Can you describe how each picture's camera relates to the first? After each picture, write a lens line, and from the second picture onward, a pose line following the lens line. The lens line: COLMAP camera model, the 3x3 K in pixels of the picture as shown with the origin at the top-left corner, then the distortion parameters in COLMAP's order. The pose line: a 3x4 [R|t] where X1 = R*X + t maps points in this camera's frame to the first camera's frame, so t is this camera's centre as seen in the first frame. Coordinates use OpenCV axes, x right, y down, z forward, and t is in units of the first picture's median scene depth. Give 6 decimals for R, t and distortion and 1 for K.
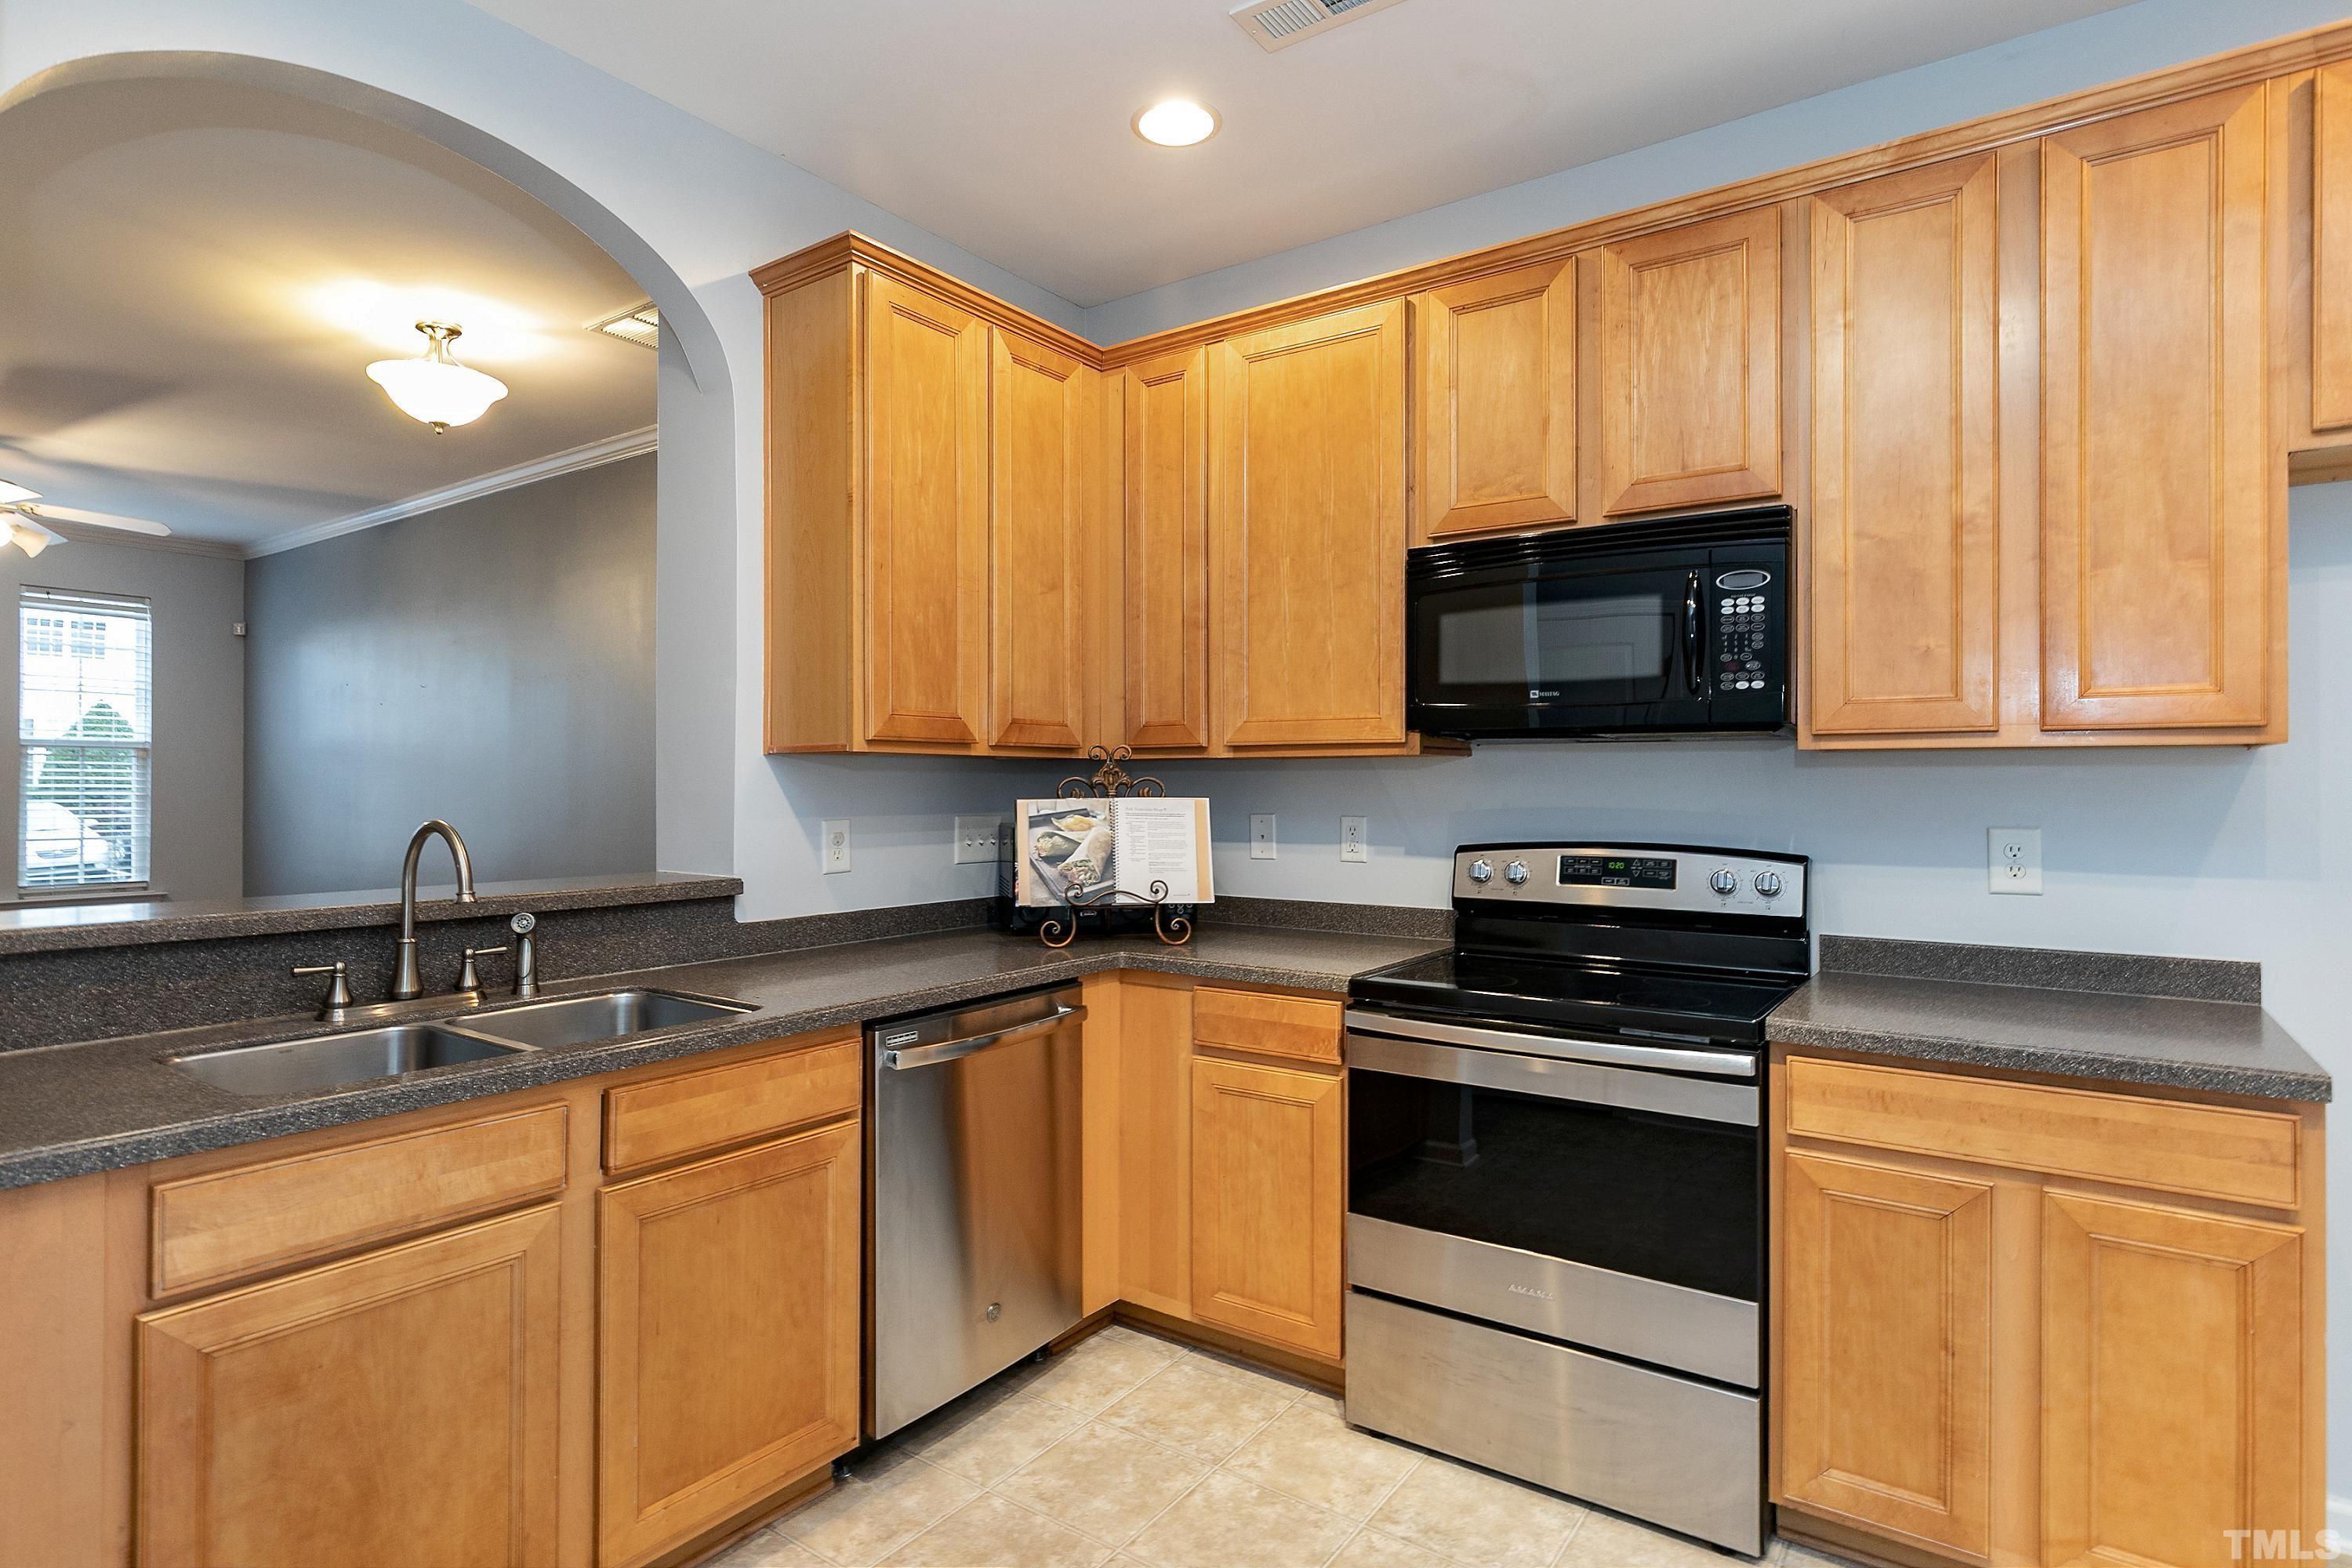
lens RADIAL K [[1216.2, 0, 1176.0], [0, 1216.2, 784.0], [0, 0, 1]] dist [-0.002926, 0.000888]
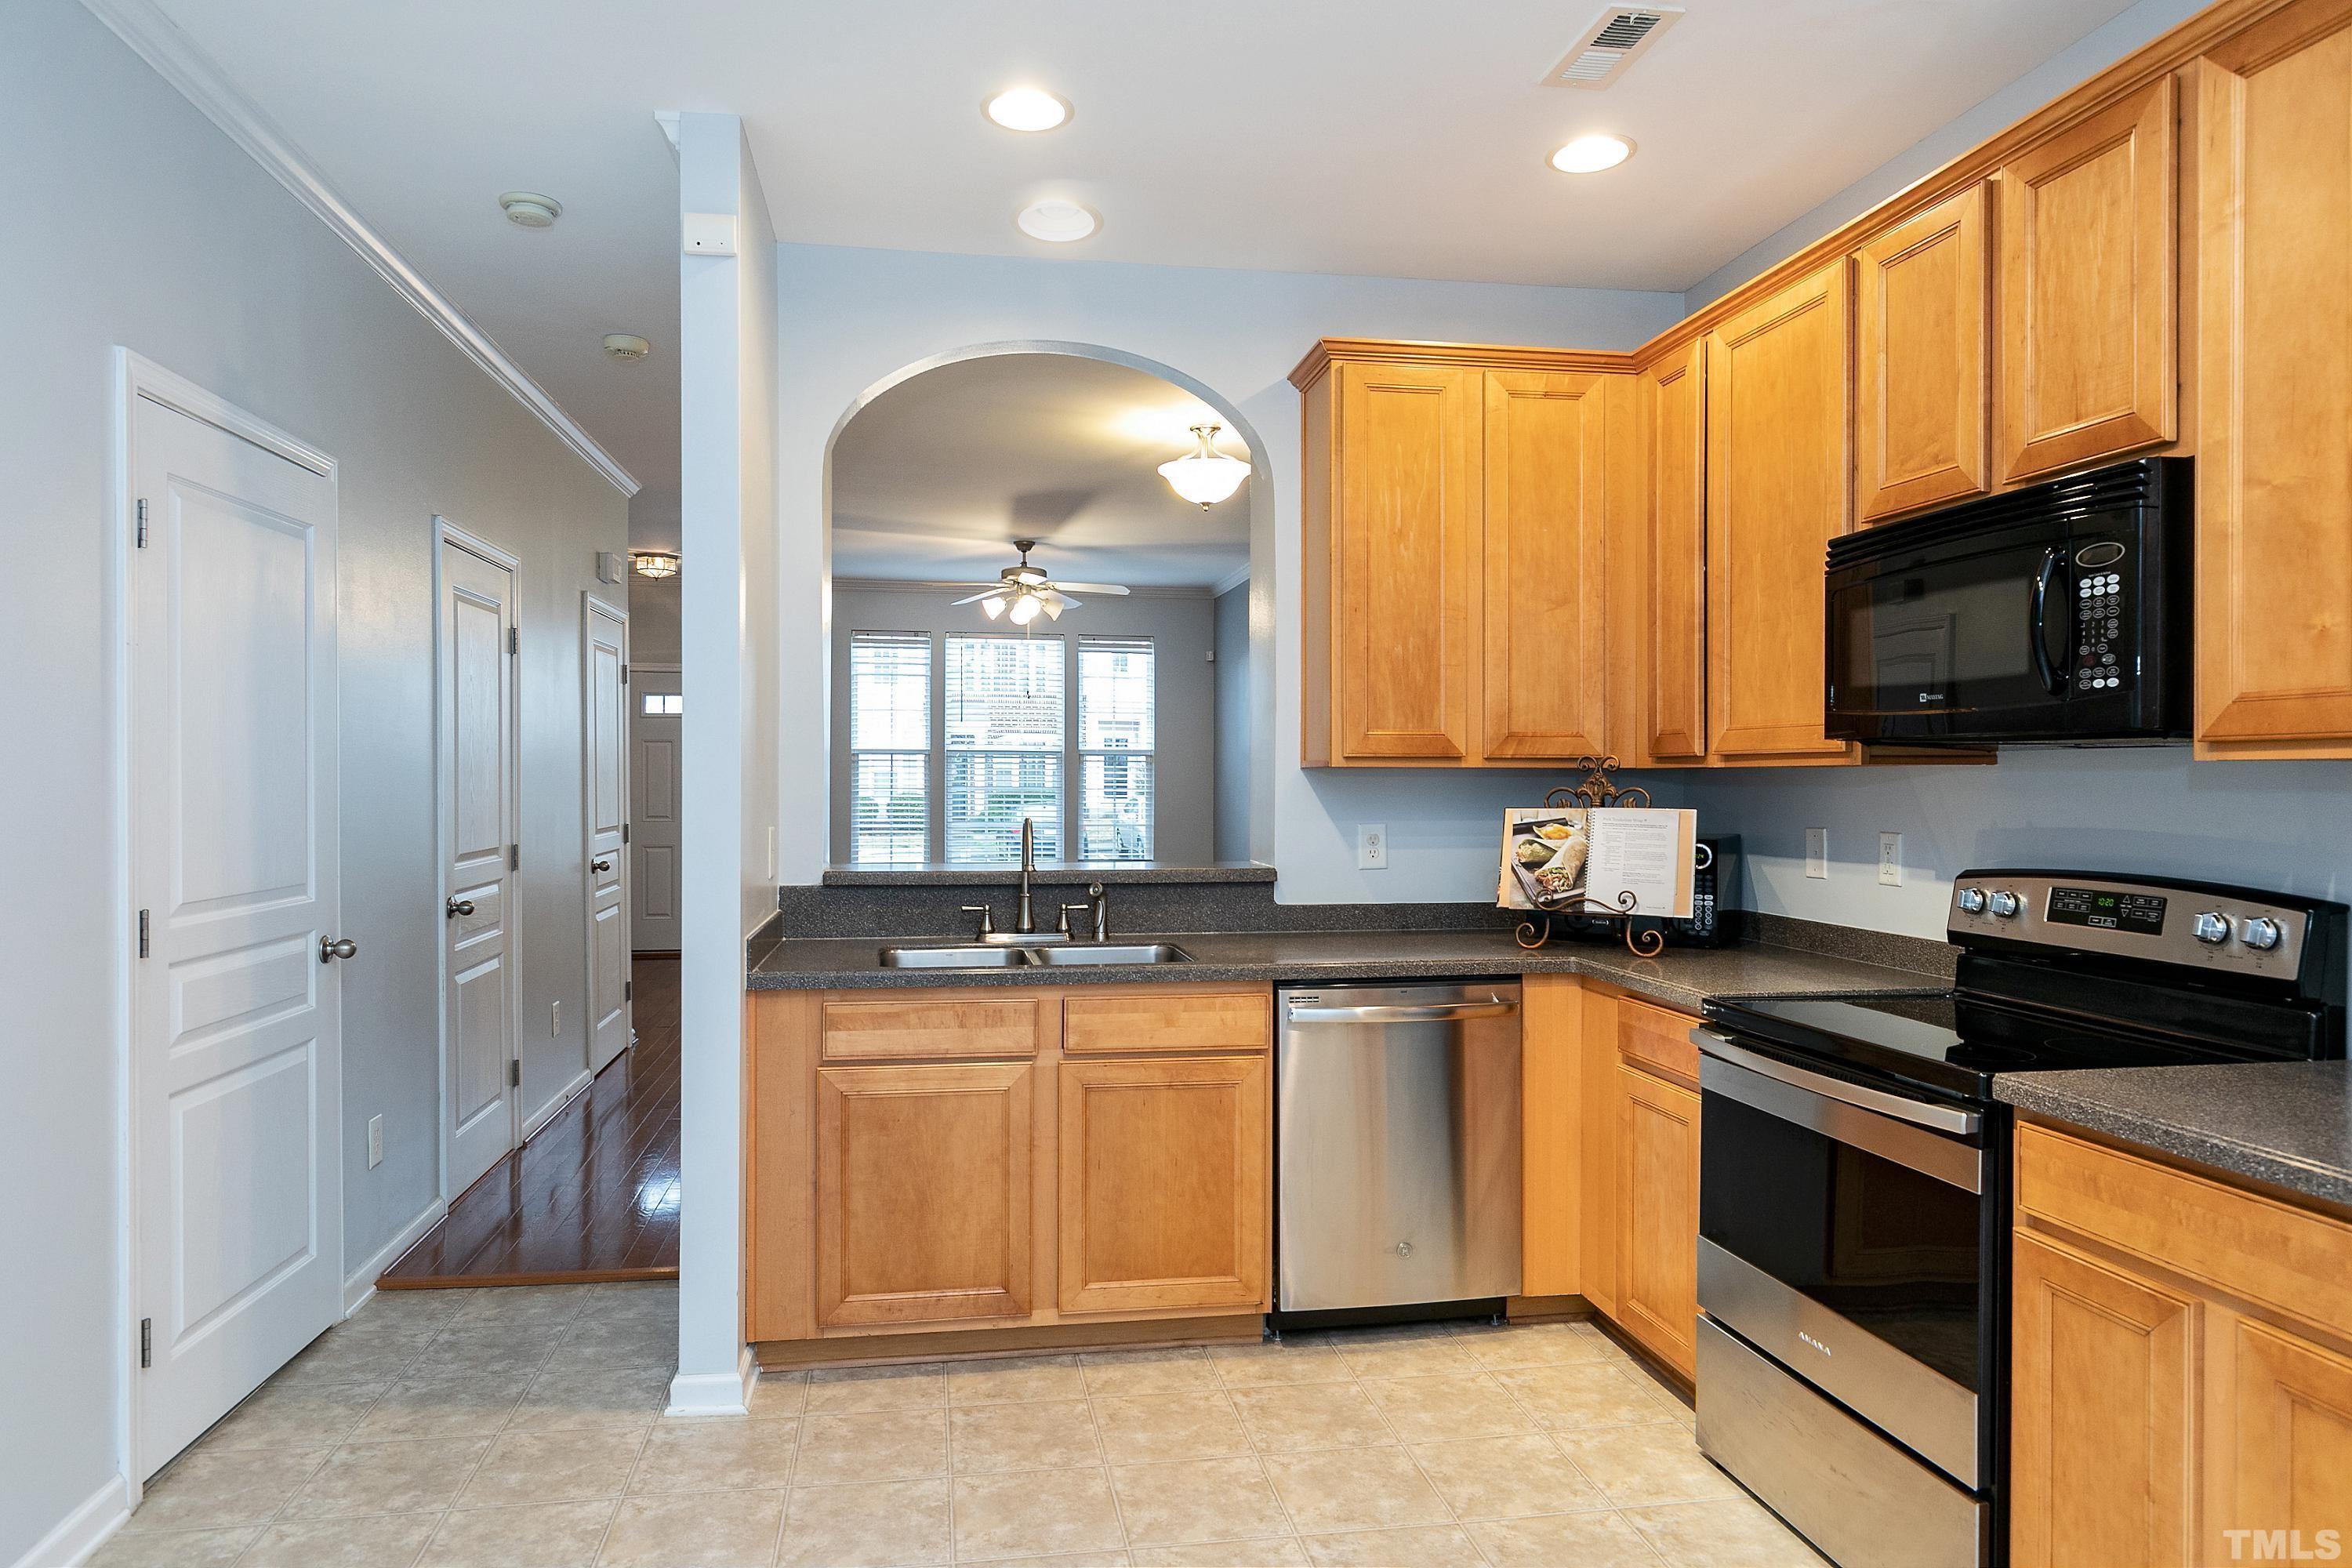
lens RADIAL K [[1455.8, 0, 1135.9], [0, 1455.8, 789.3], [0, 0, 1]] dist [-0.002856, -0.001360]
pose [[0.683468, 0.005138, -0.729963, 0.656434], [0.000758, 0.999970, 0.007748, -0.015997], [0.729980, -0.005849, 0.683443, -0.129048]]
